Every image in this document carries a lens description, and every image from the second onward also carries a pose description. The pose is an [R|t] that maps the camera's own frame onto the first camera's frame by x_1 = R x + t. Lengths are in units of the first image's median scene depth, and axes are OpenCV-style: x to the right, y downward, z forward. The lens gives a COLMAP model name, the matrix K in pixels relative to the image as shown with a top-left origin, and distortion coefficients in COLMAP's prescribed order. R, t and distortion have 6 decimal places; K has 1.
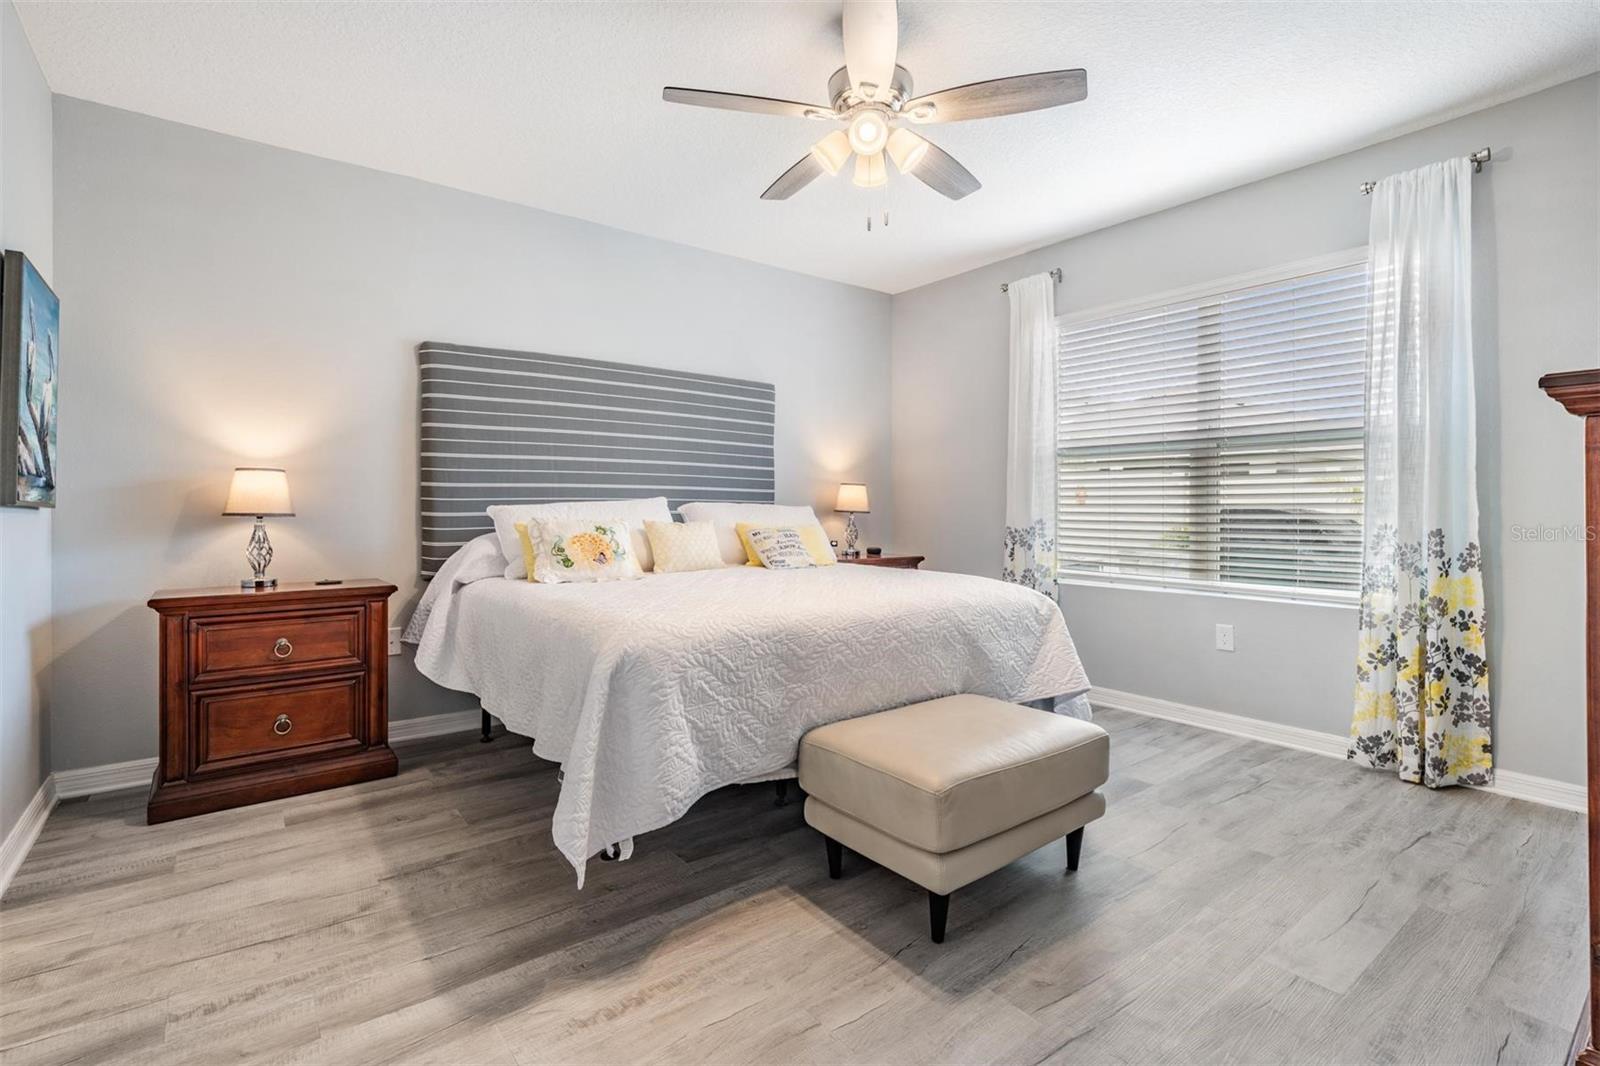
lens RADIAL K [[733.0, 0, 717.2], [0, 733.0, 508.9], [0, 0, 1]] dist [0.001194, -0.000071]
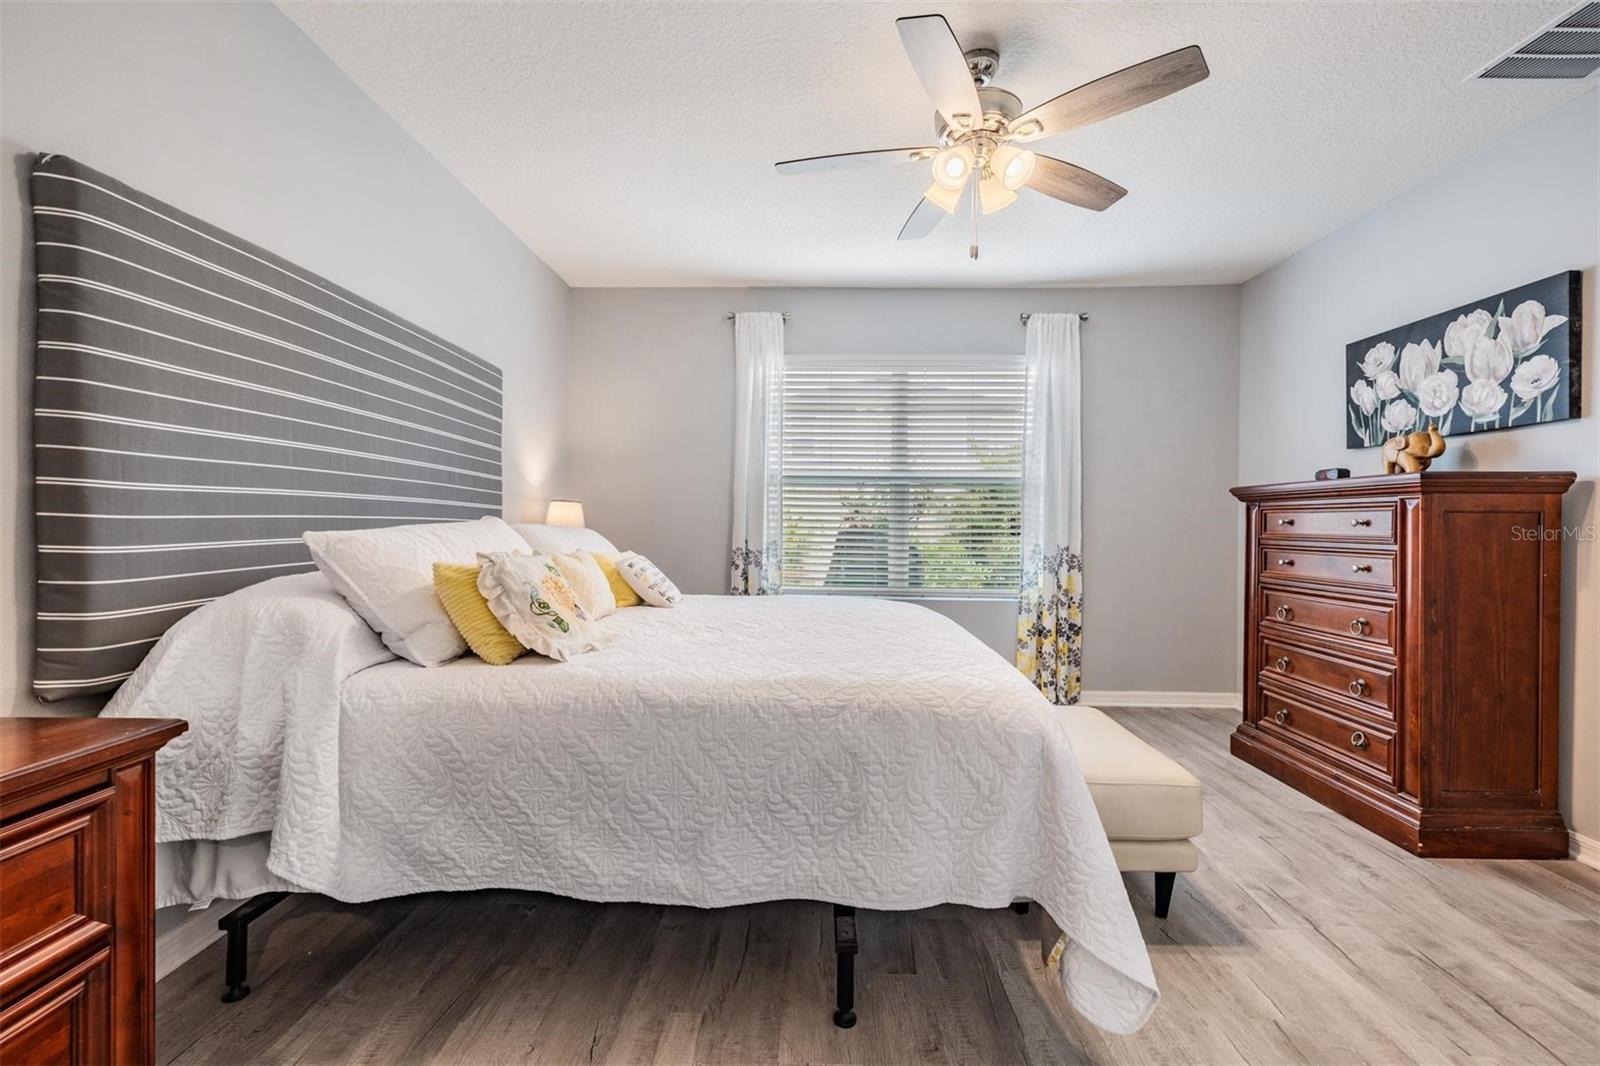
lens RADIAL K [[733.0, 0, 828.0], [0, 733.0, 525.6], [0, 0, 1]] dist [0.001194, -0.000071]
pose [[0.600552, 0.003985, 0.799575, -0.571413], [-0.006264, 0.999980, -0.000280, -0.012278], [-0.799561, -0.004840, 0.600566, 0.446725]]
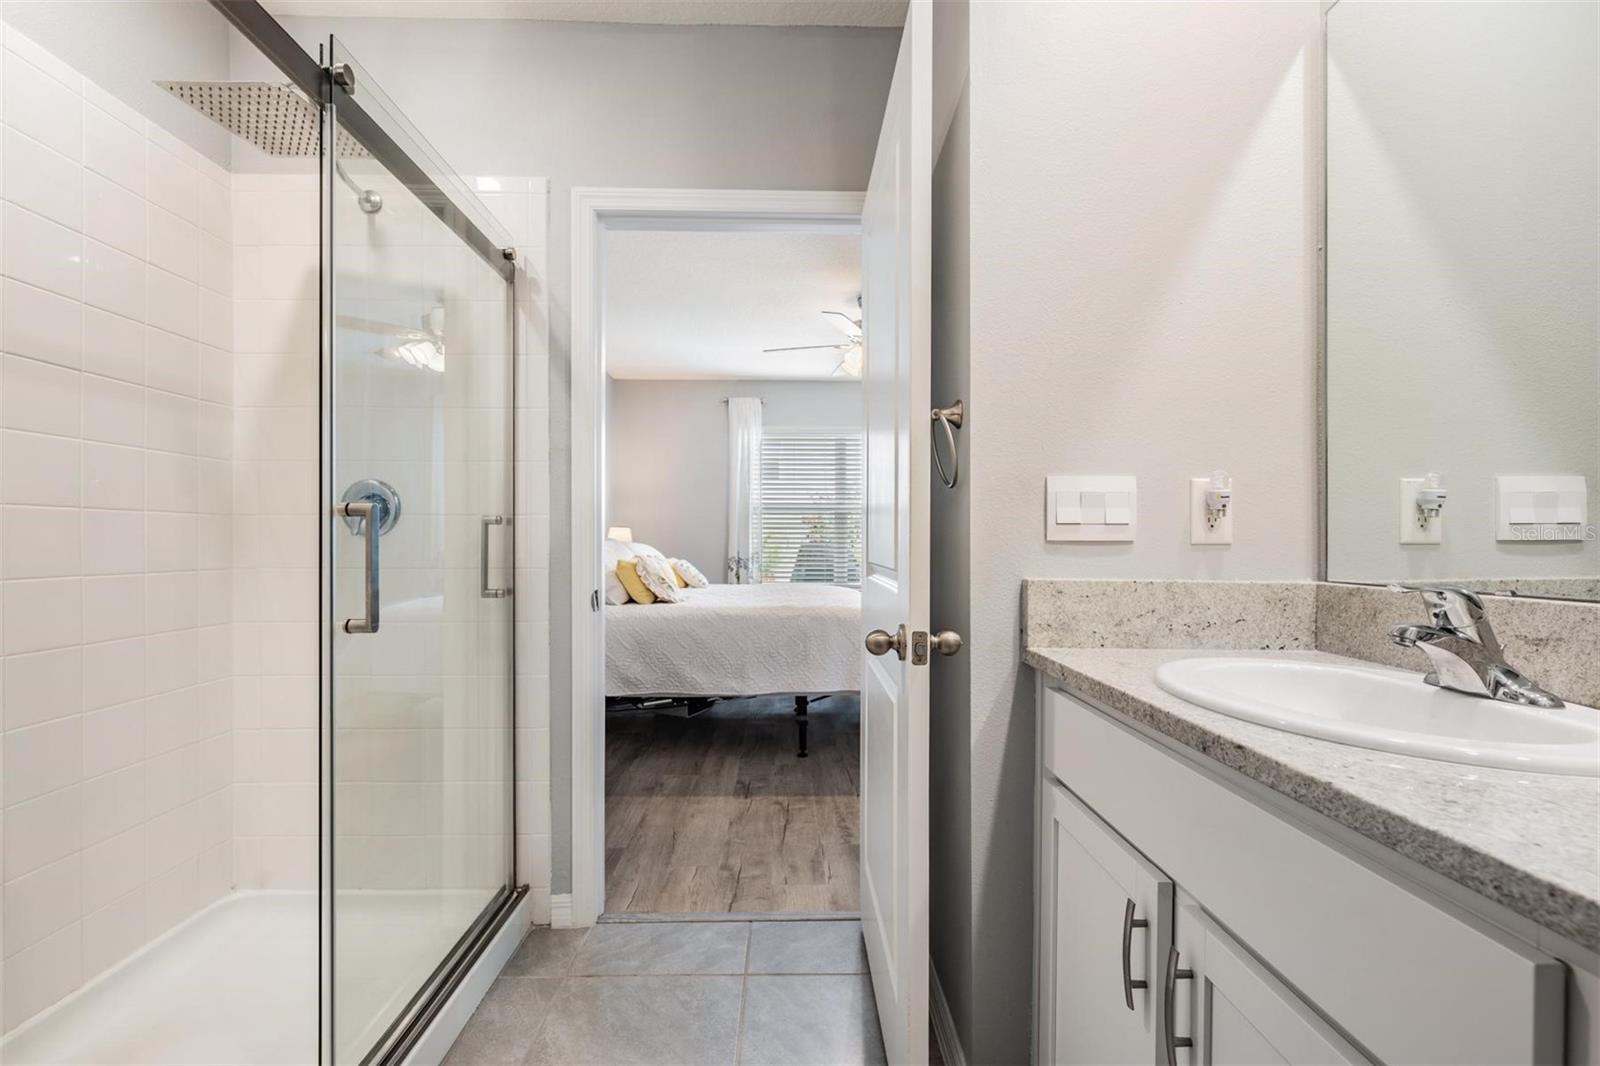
lens RADIAL K [[682.3, 0, 791.3], [0, 682.3, 543.8], [0, 0, 1]] dist [0.002830, 0.000407]
pose [[0.601559, -0.005308, 0.798811, -1.084482], [0.003385, 0.999986, 0.004096, -0.013065], [-0.798822, 0.000240, 0.601568, 0.063939]]
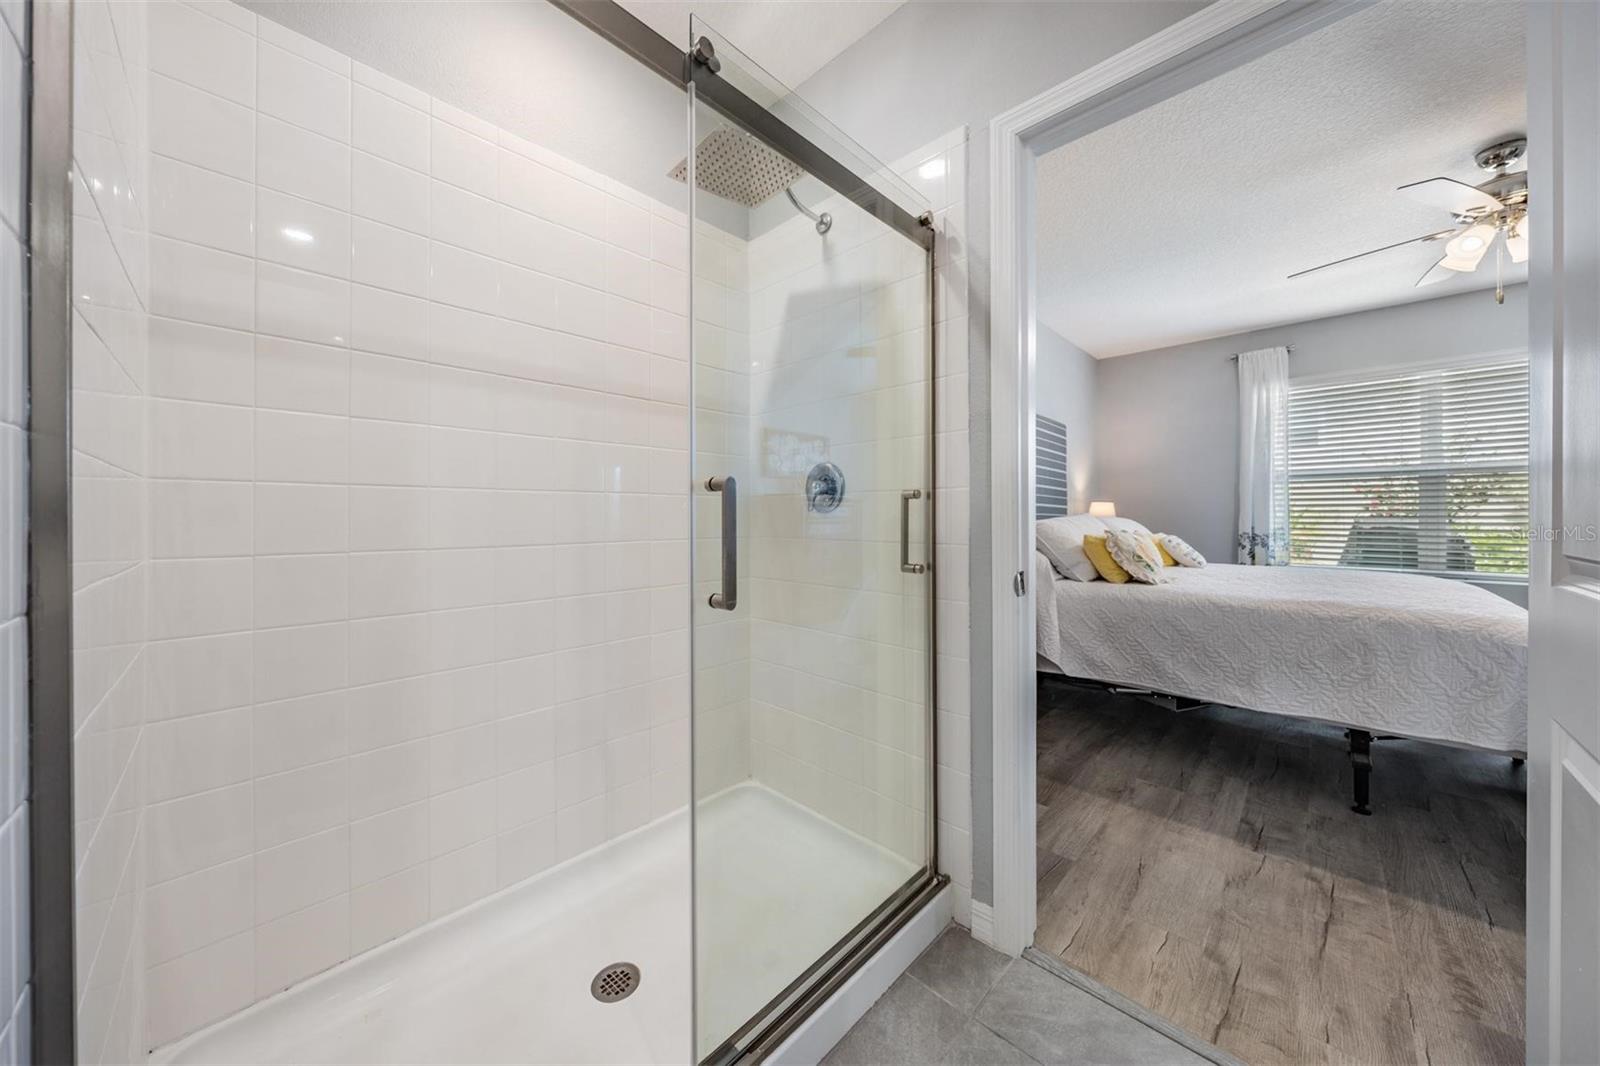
lens RADIAL K [[548.1, 0, 793.2], [0, 548.1, 517.3], [0, 0, 1]] dist [-0.001833, 0.000619]
pose [[0.989993, -0.006203, 0.140978, -0.924307], [0.006601, 0.999975, -0.002356, -0.011813], [-0.140960, 0.003263, 0.990010, 0.183308]]
